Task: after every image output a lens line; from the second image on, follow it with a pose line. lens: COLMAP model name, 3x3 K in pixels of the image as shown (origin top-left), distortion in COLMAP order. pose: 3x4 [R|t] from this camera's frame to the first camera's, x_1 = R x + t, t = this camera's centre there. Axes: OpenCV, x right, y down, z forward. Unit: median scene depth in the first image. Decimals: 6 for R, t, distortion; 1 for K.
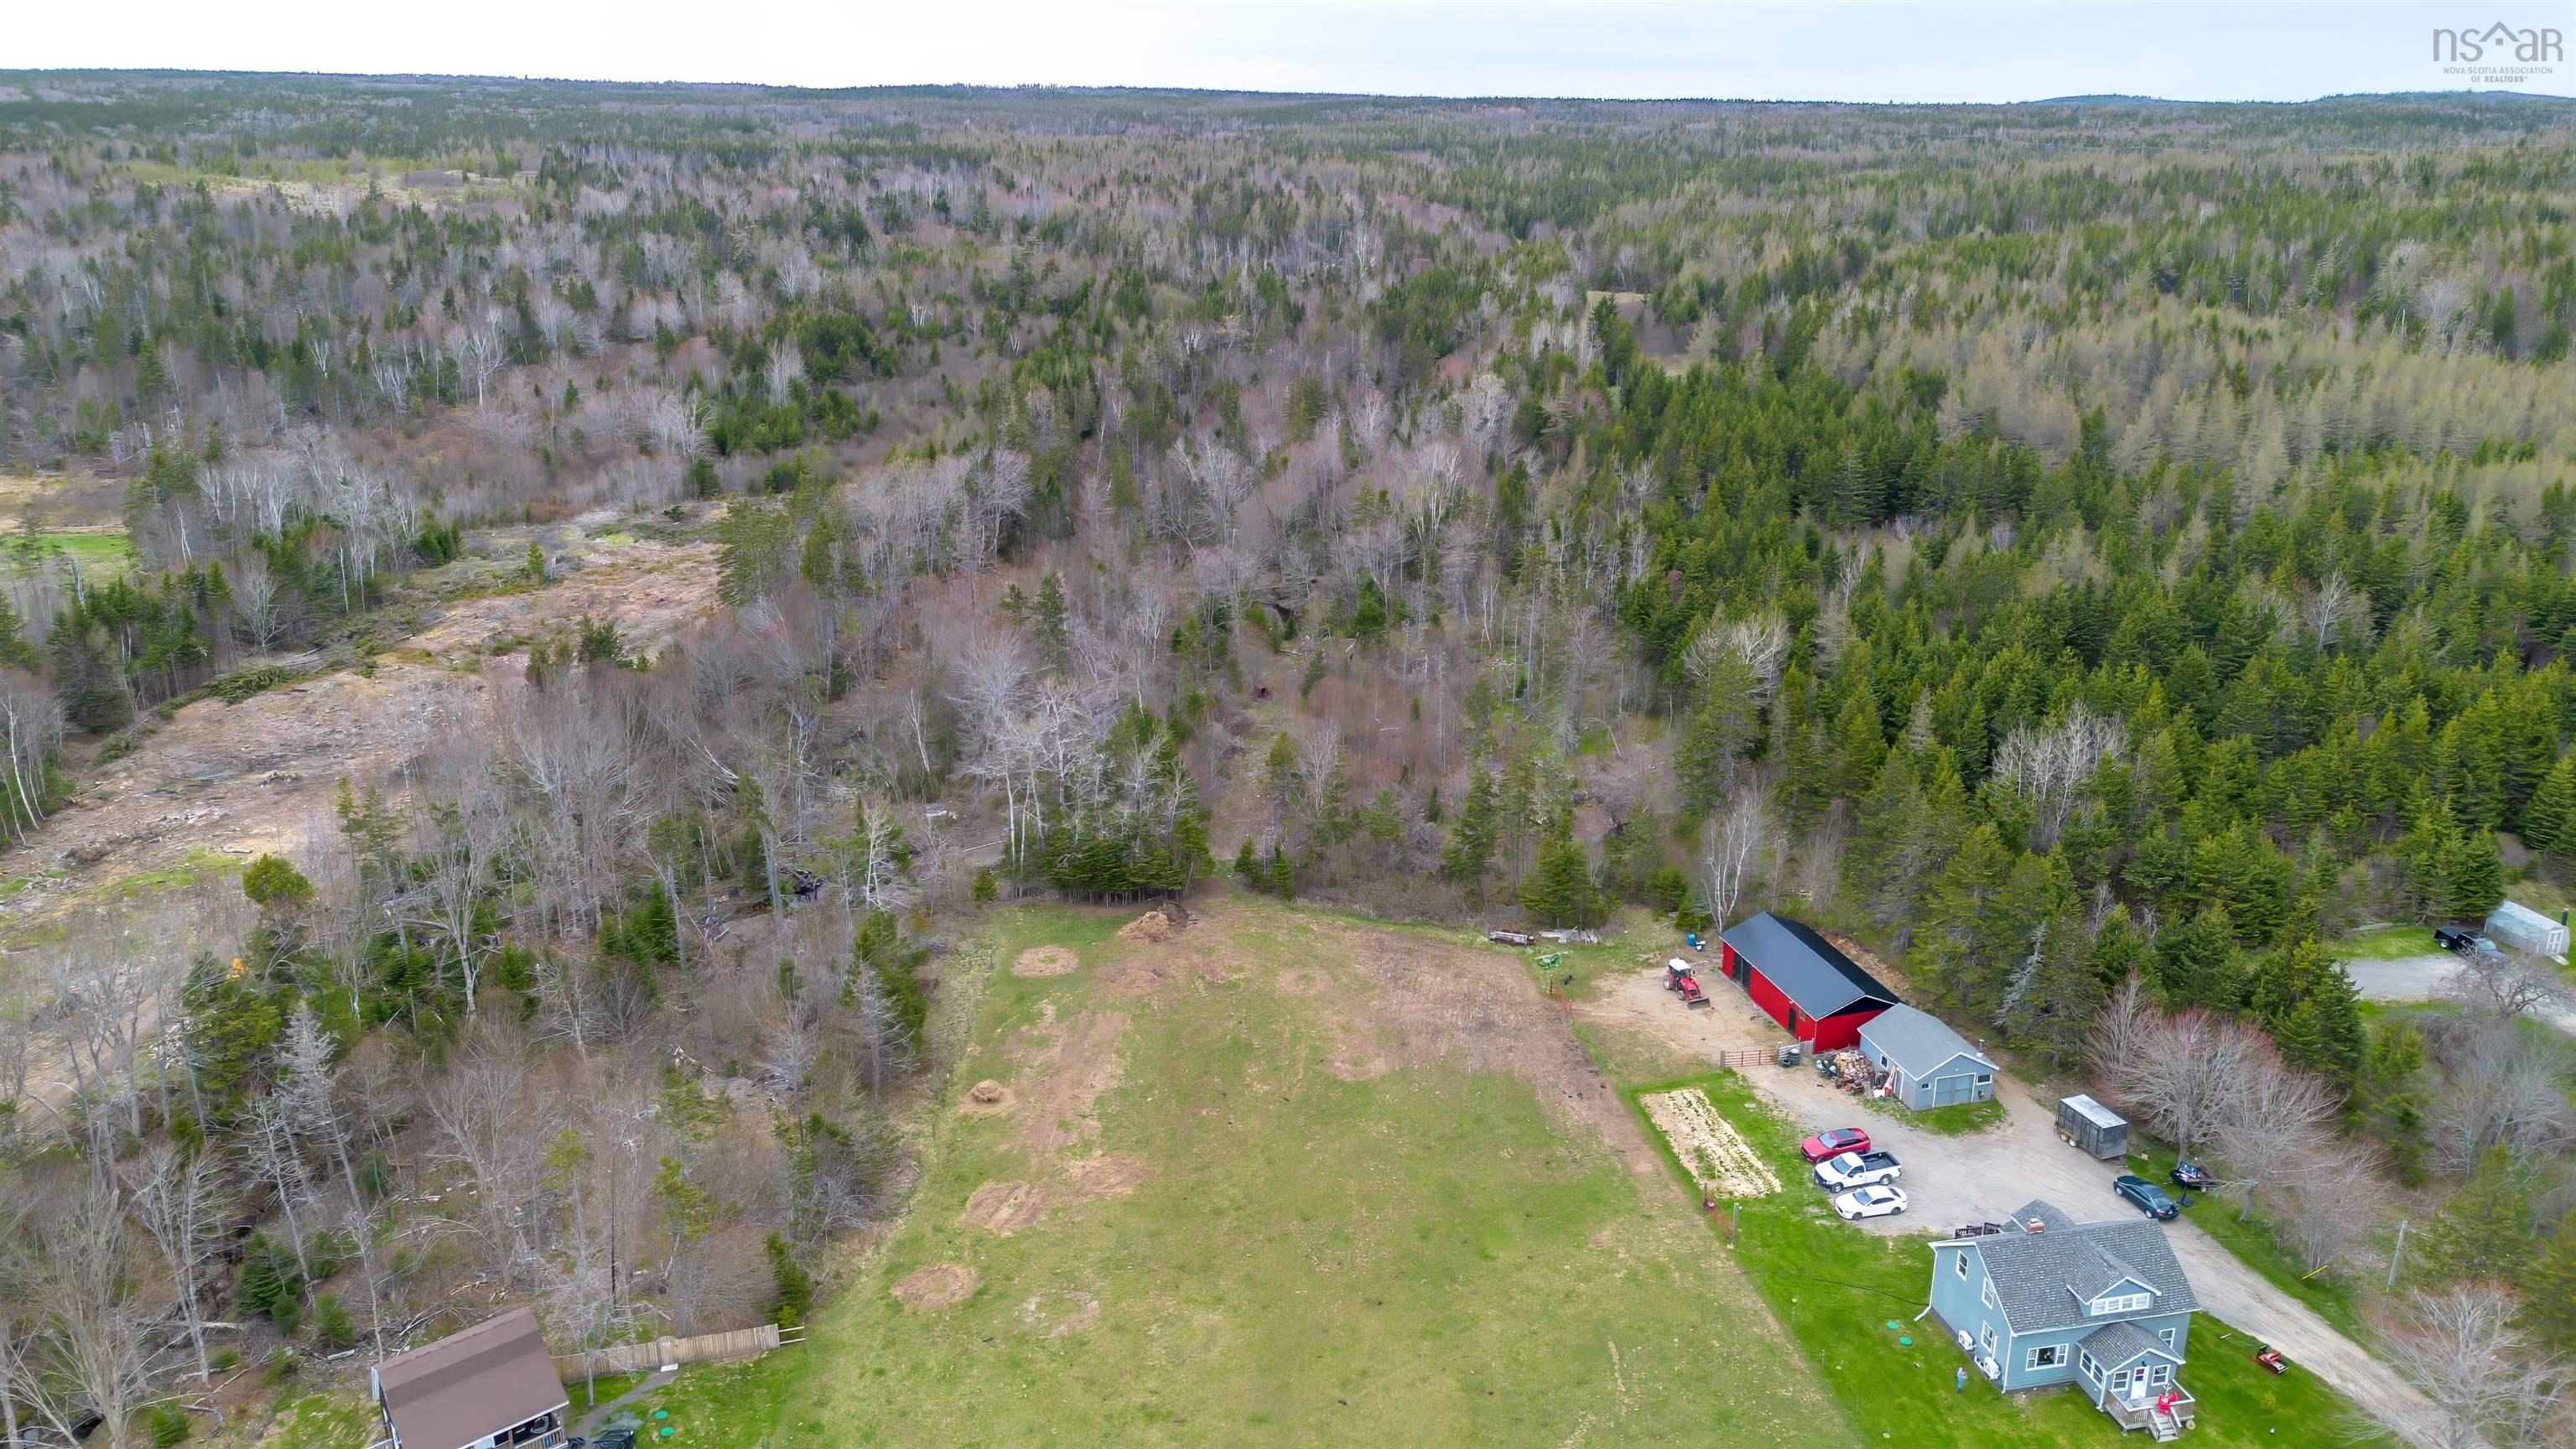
lens RADIAL K [[1809.3, 0, 1297.7], [0, 1809.3, 729.0], [0, 0, 1]] dist [0.082961, -0.081975]
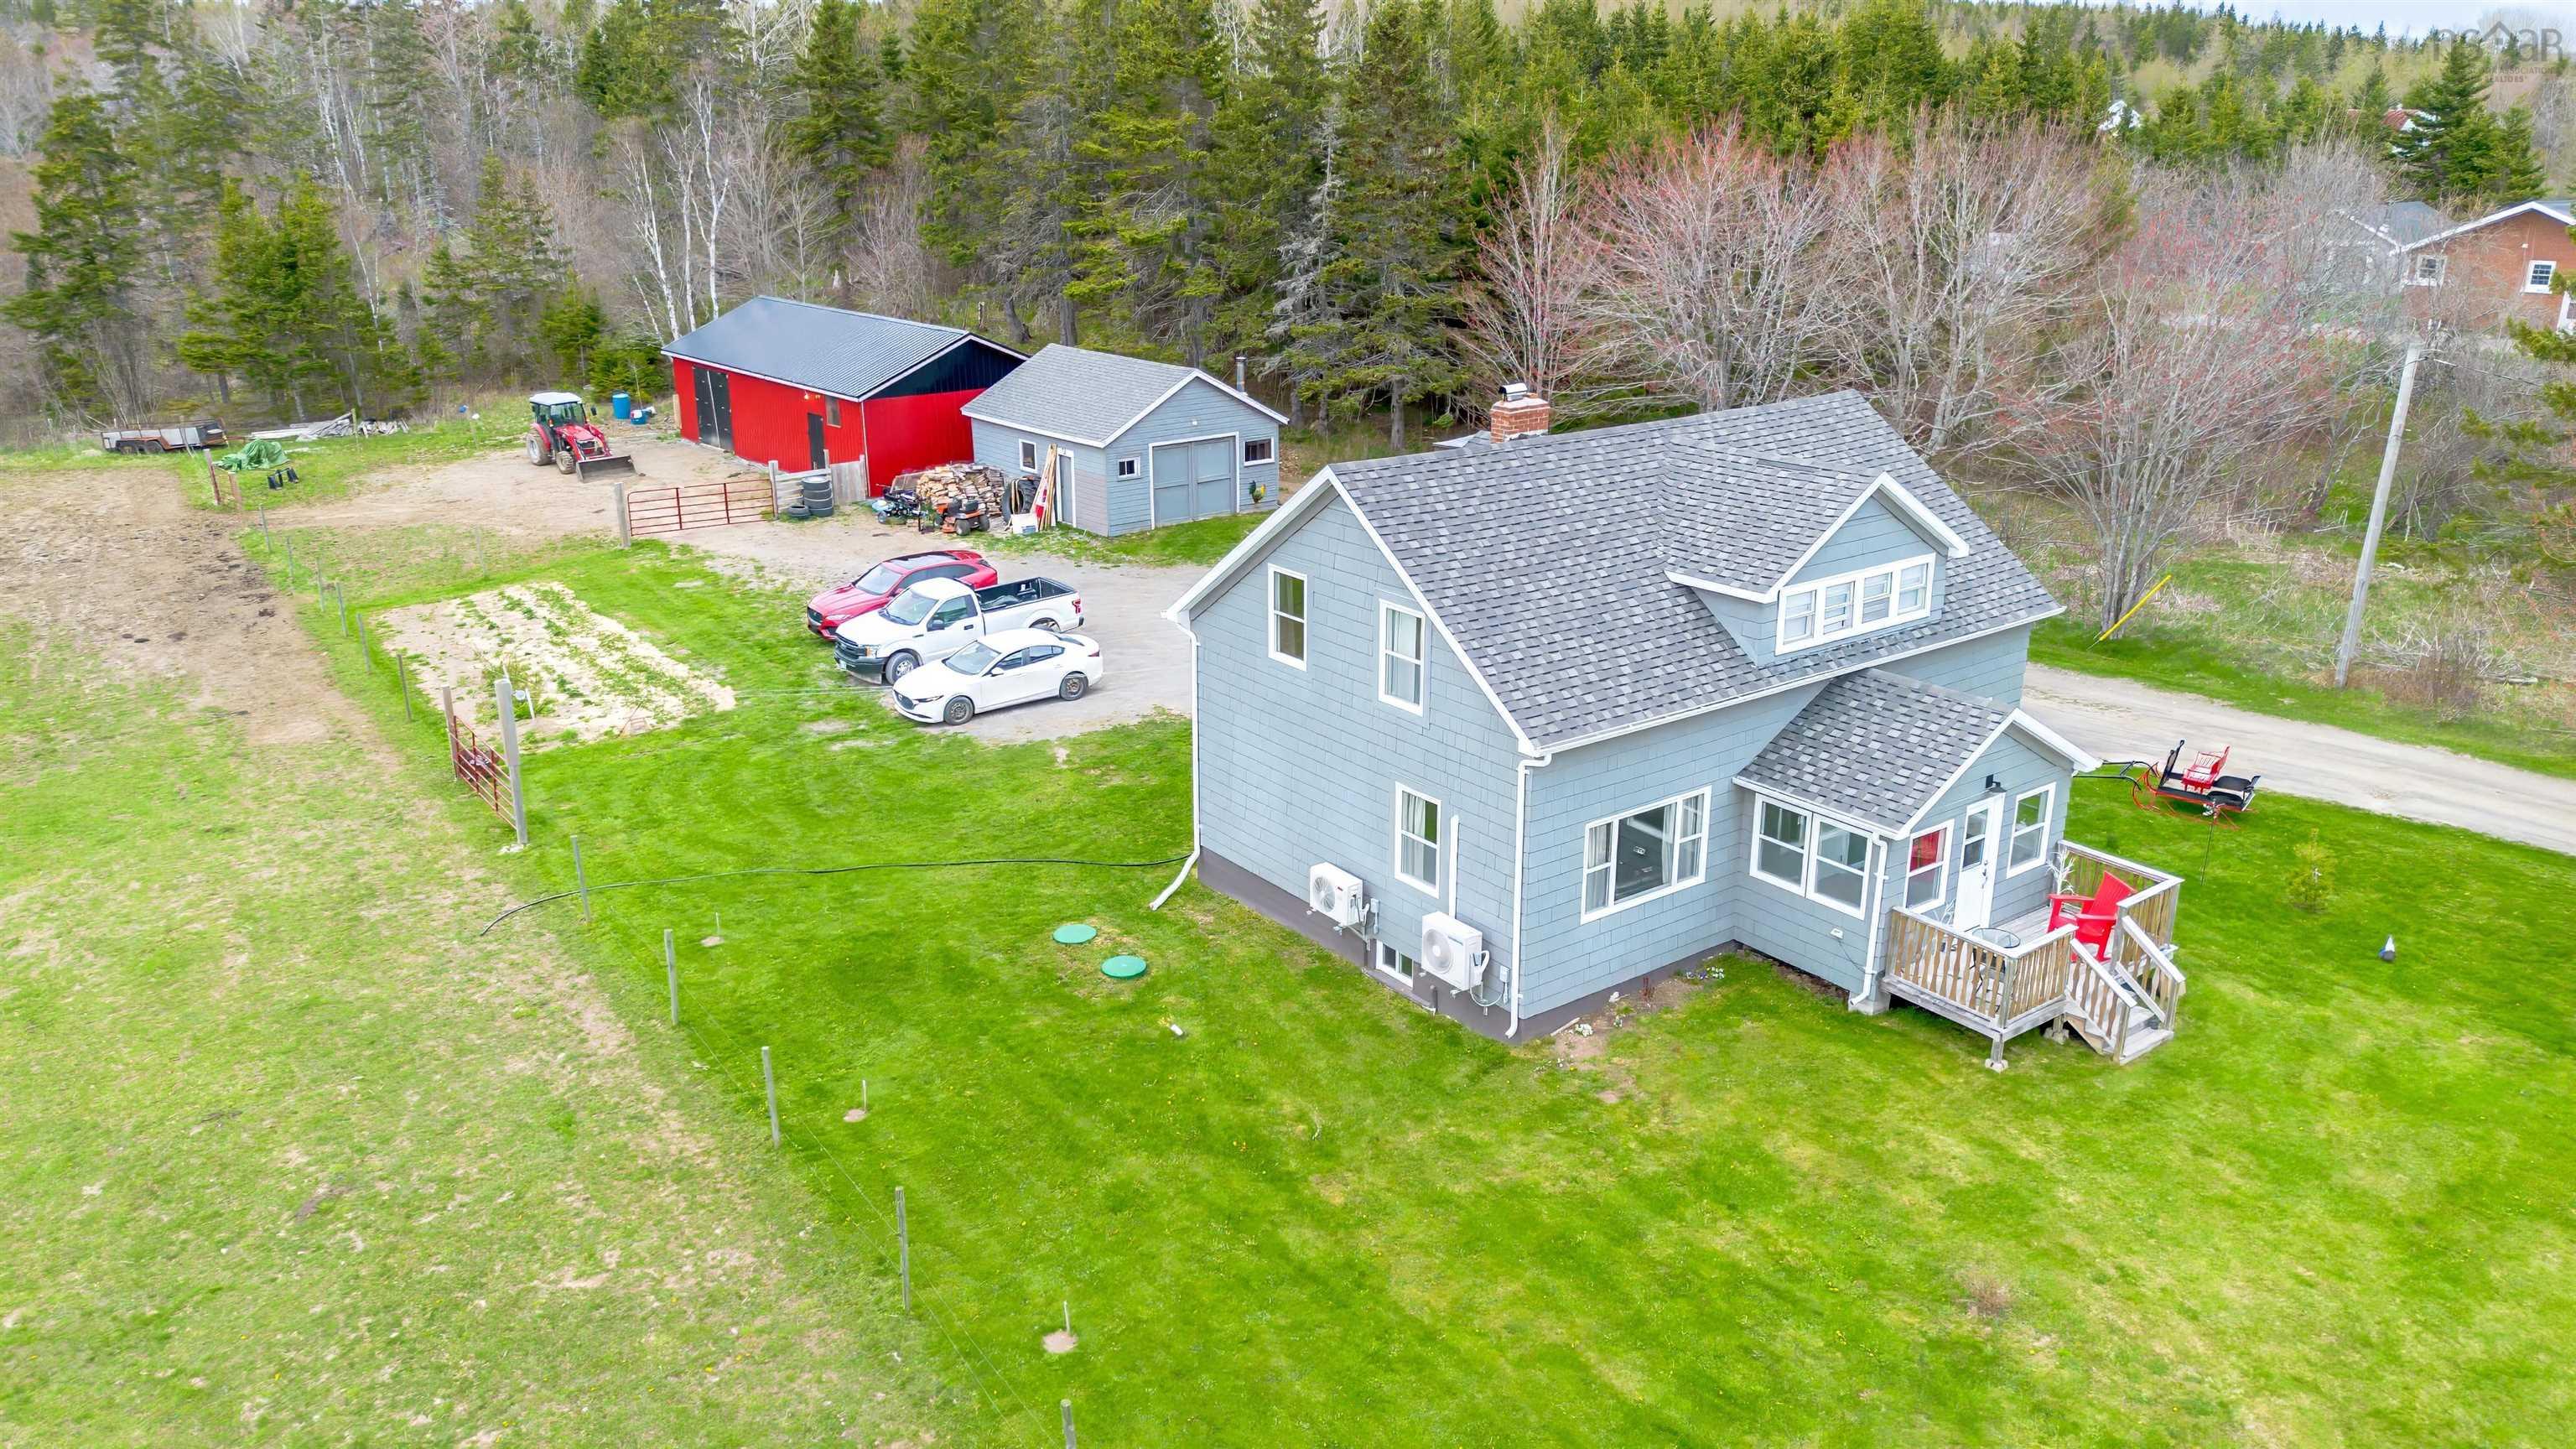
lens RADIAL K [[1809.3, 0, 1297.7], [0, 1809.3, 729.0], [0, 0, 1]] dist [0.082961, -0.081975]
pose [[0.907517, -0.131939, 0.398754, 0.222900], [0.133296, 0.990774, 0.024461, 0.258476], [-0.398303, 0.030954, 0.916732, 0.657006]]
